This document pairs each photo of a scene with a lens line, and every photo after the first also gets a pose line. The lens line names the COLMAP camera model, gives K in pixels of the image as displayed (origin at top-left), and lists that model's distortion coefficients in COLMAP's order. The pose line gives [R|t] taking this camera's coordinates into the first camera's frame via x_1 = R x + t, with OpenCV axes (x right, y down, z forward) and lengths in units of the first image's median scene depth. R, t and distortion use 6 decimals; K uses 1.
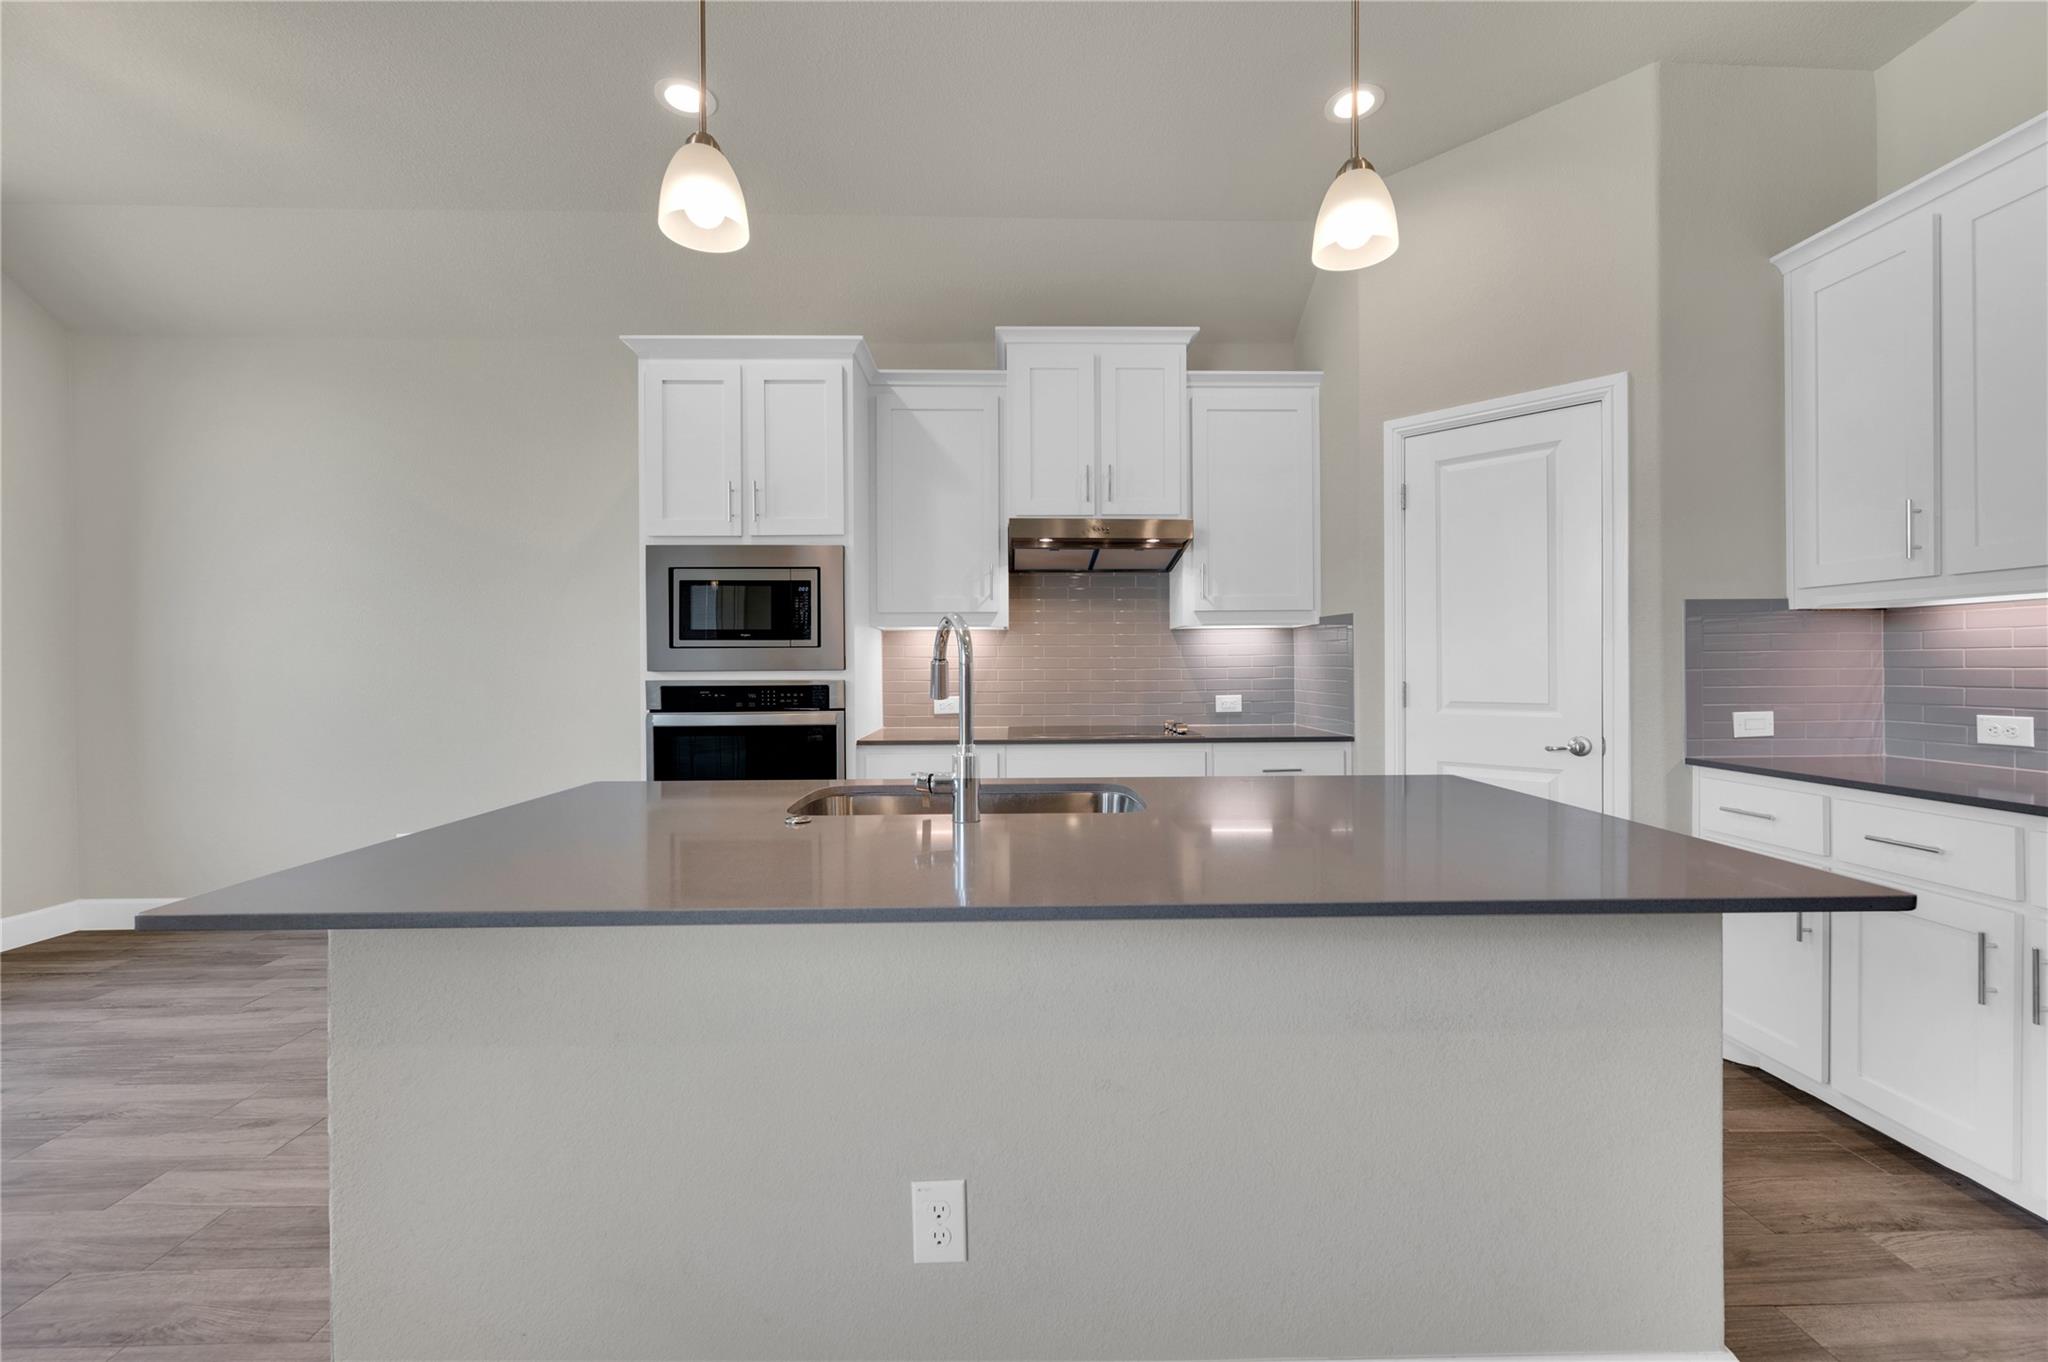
lens RADIAL K [[812.8, 0, 1026.9], [0, 812.8, 661.9], [0, 0, 1]] dist [0.000913, 0.000284]
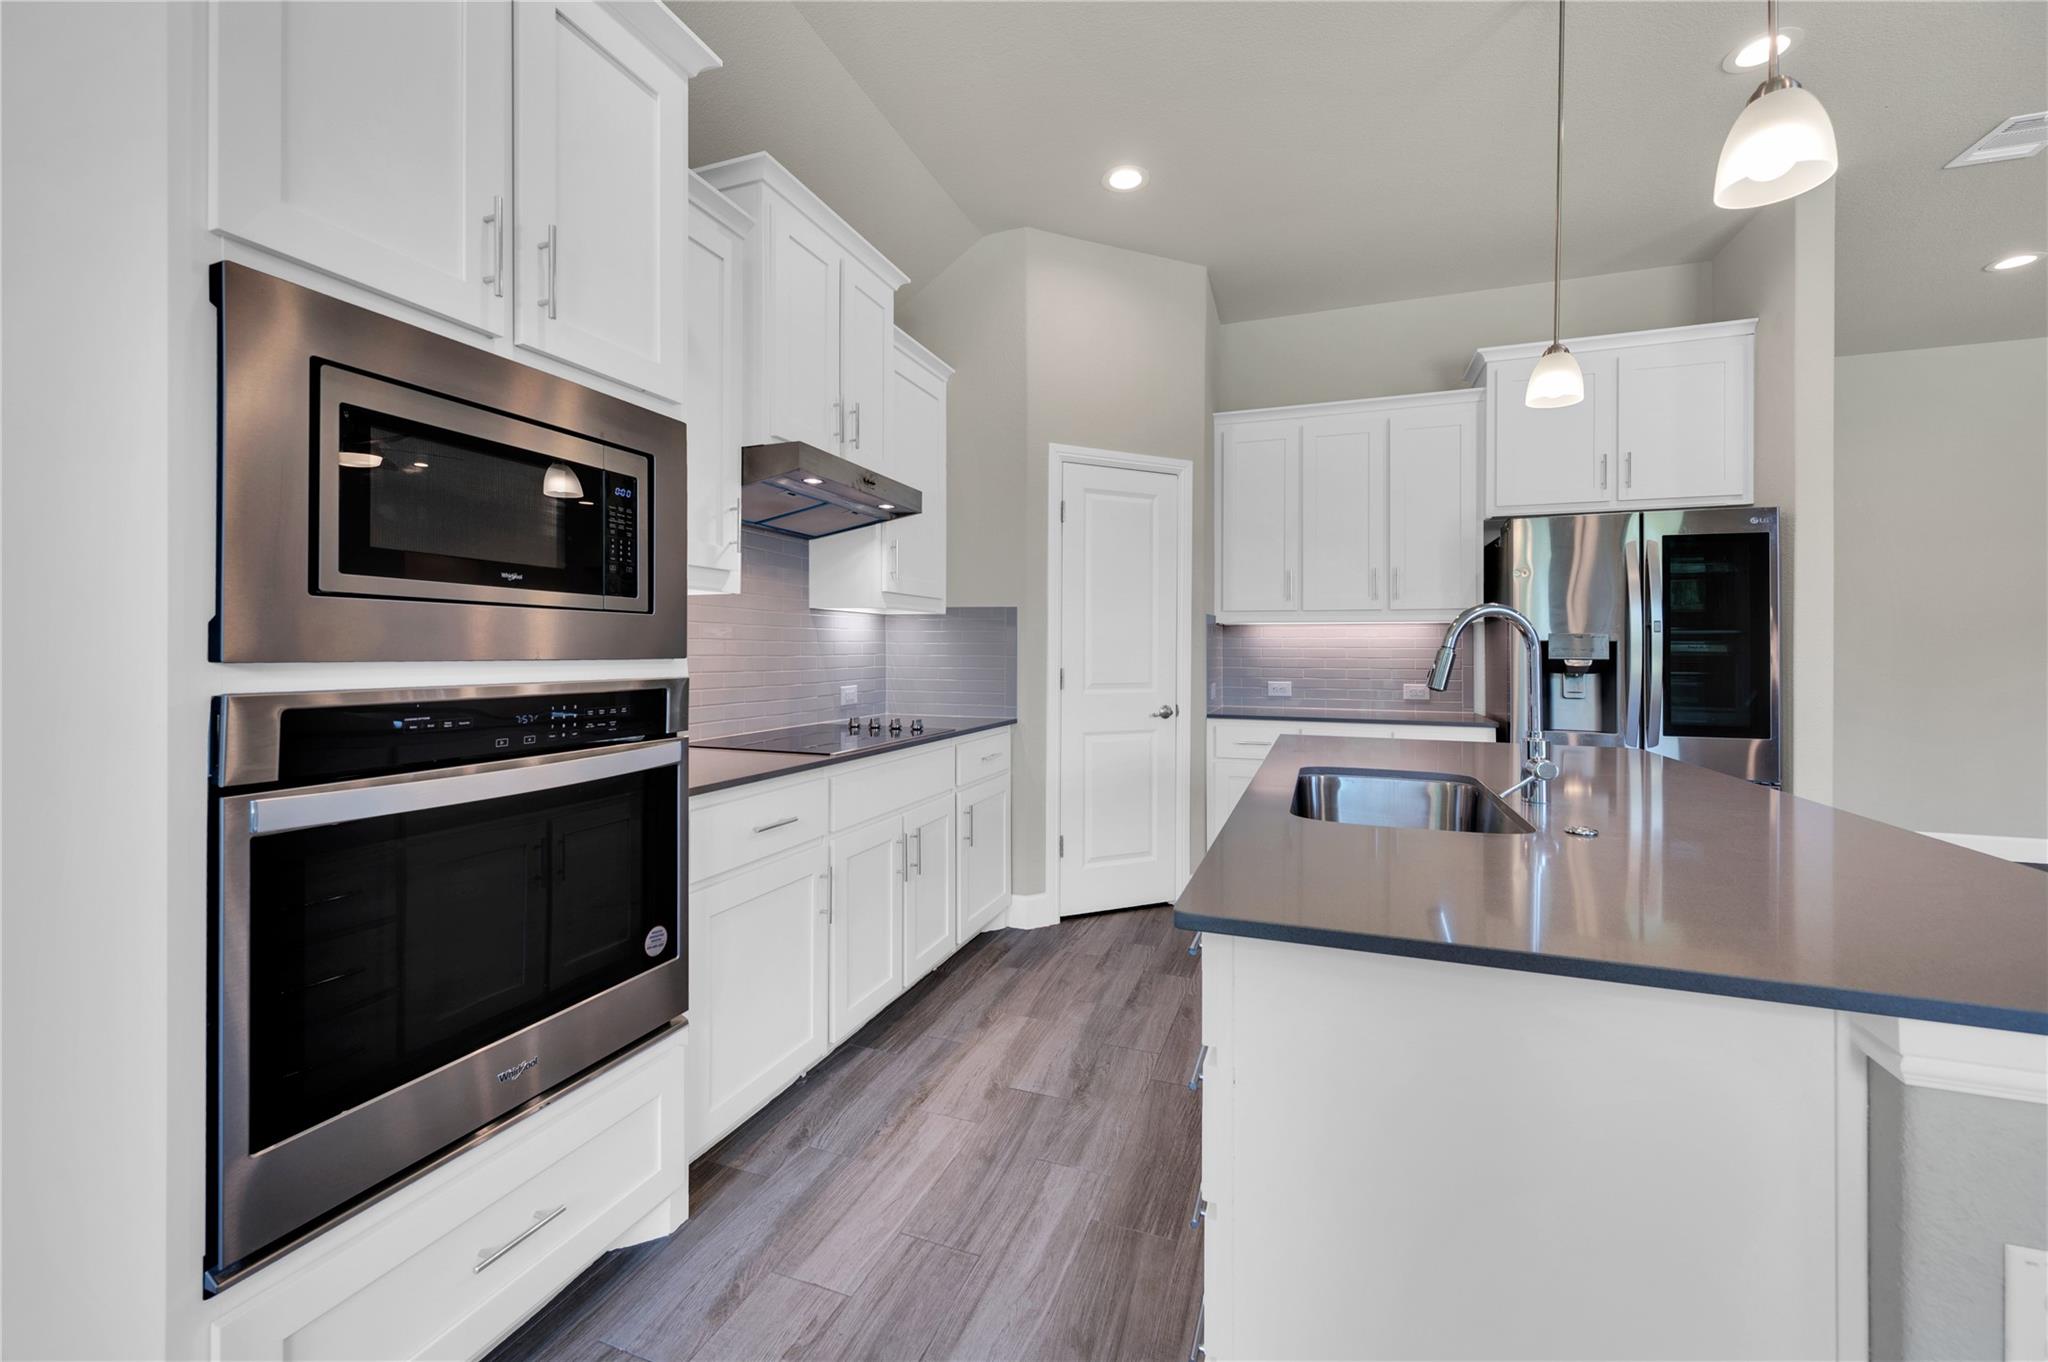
lens RADIAL K [[812.8, 0, 1026.9], [0, 812.8, 661.9], [0, 0, 1]] dist [0.000913, 0.000284]
pose [[0.367220, -0.004730, 0.930122, -0.640319], [-0.010740, 0.999899, 0.009326, 0.004493], [-0.930072, -0.013414, 0.367132, 0.598549]]
